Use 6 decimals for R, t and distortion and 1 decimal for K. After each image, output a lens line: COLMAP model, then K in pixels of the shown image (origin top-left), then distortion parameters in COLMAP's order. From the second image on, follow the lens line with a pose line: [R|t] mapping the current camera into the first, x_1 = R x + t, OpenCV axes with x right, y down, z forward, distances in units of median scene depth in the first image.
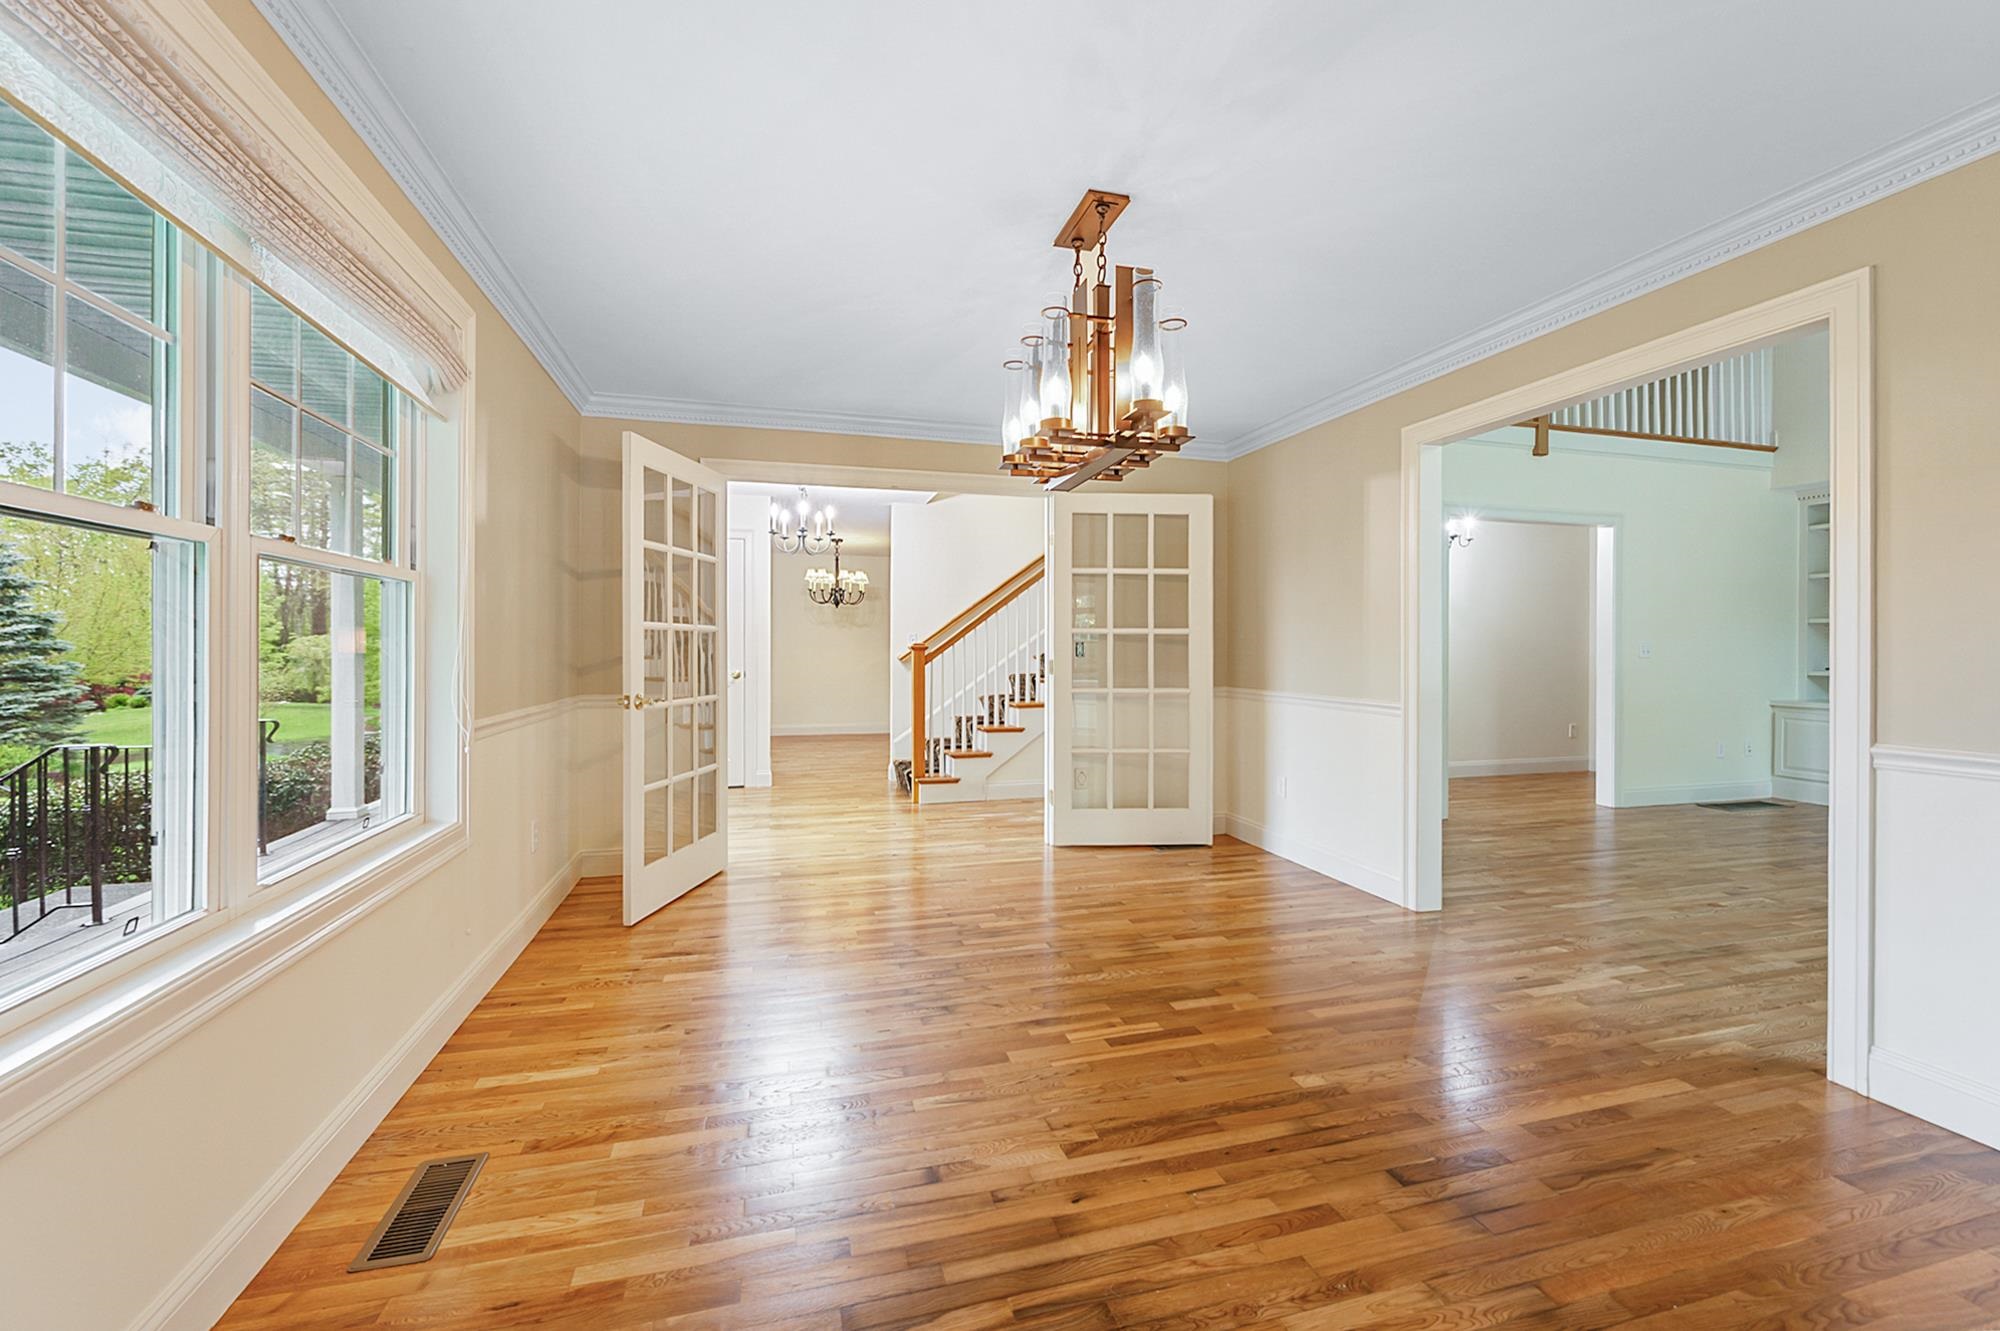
lens RADIAL K [[810.3, 0, 990.2], [0, 810.3, 662.3], [0, 0, 1]] dist [0.001243, 0.000404]
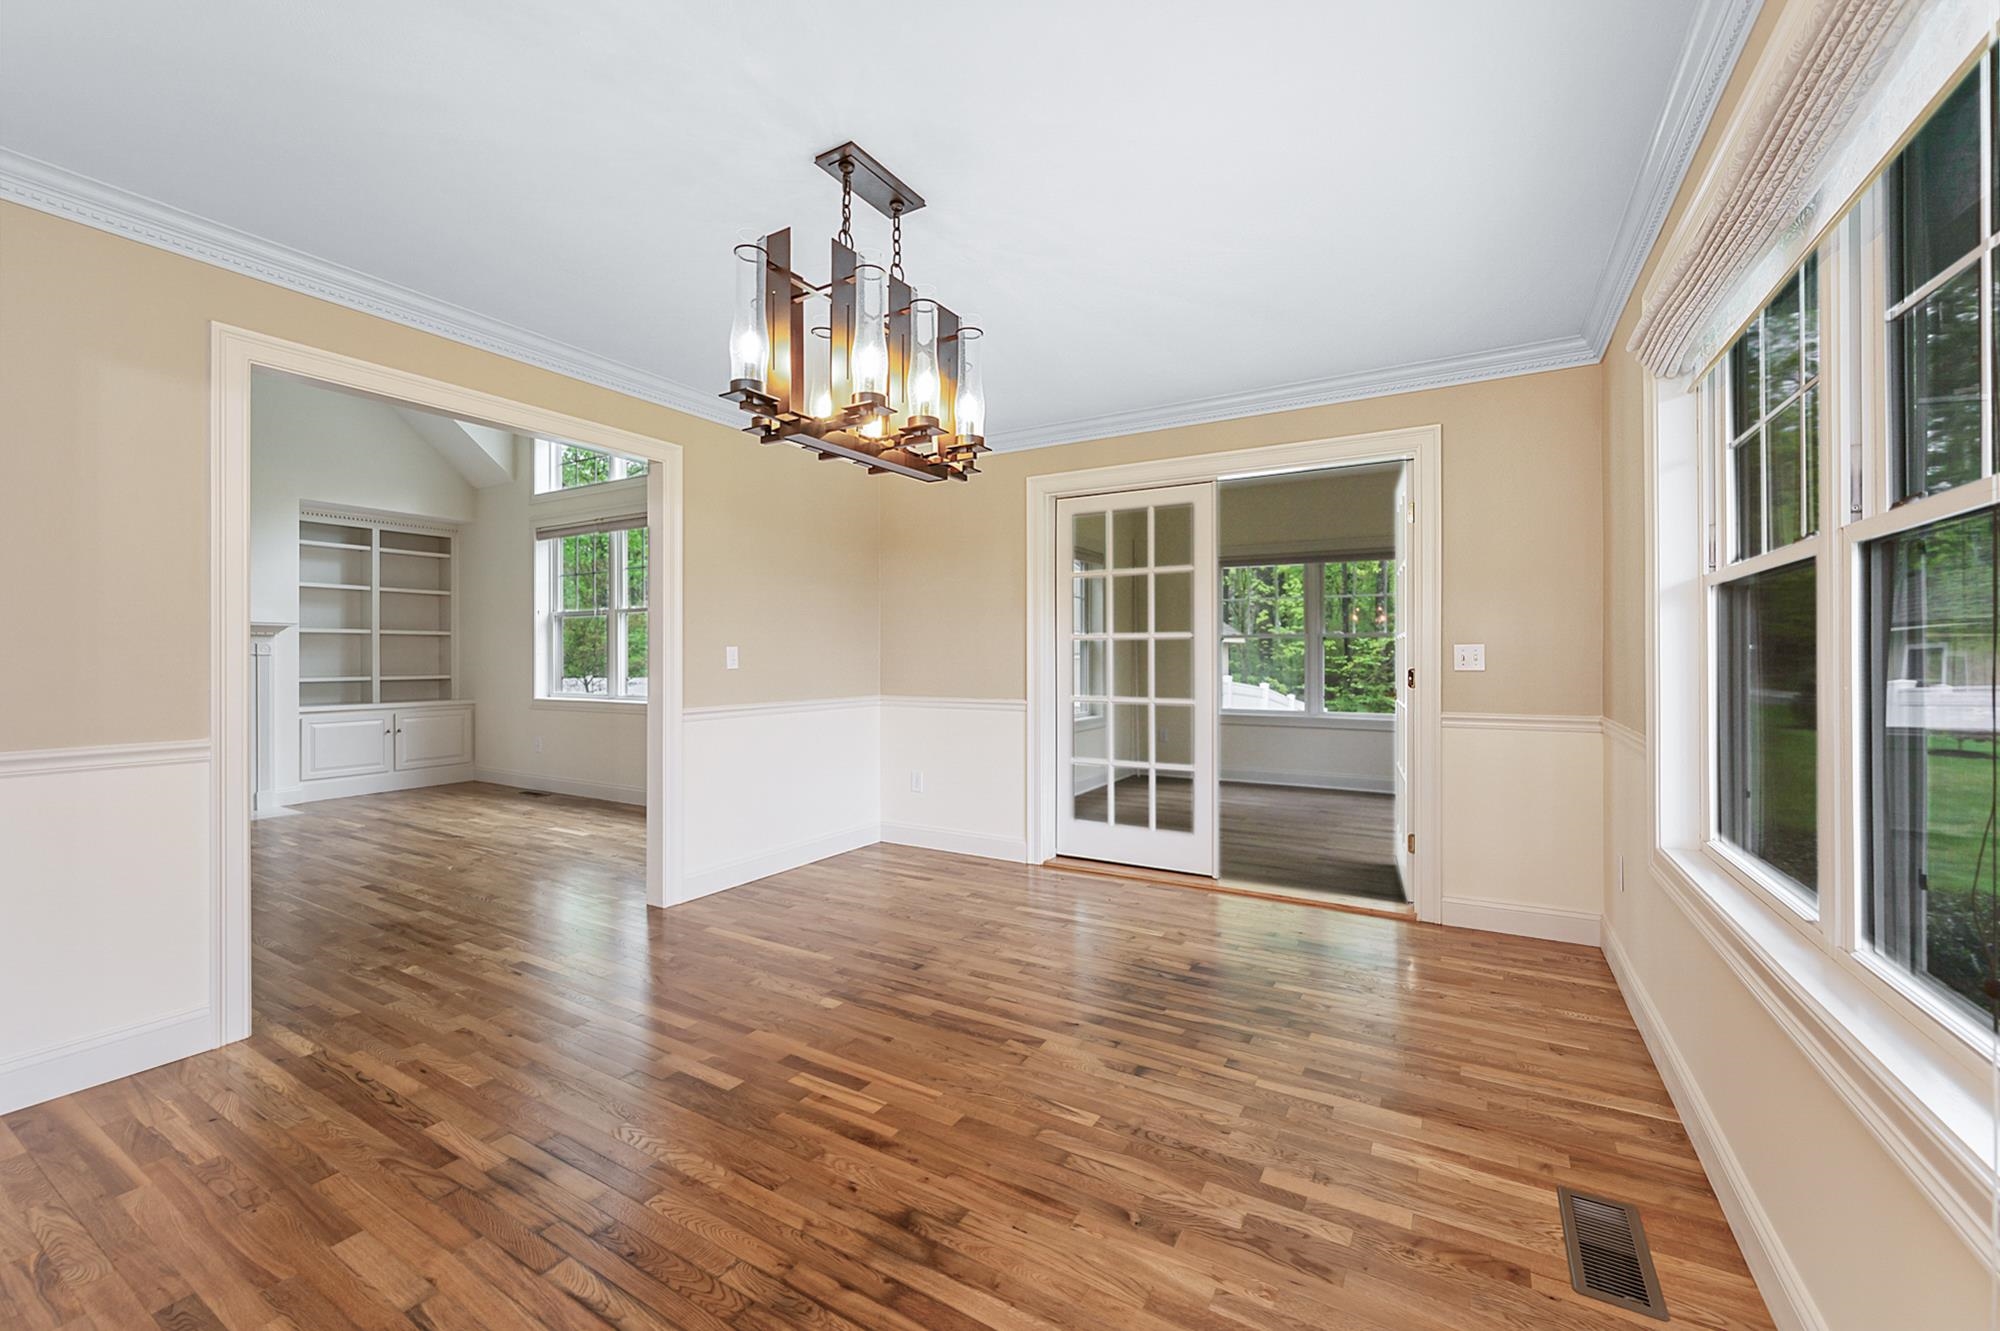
lens RADIAL K [[790.5, 0, 1009.6], [0, 790.5, 655.5], [0, 0, 1]] dist [0.000953, 0.000118]
pose [[-0.703589, 0.001128, 0.710607, -0.682134], [0.008783, 0.999936, 0.007109, -0.026048], [-0.710553, 0.011243, -0.703554, 1.692275]]
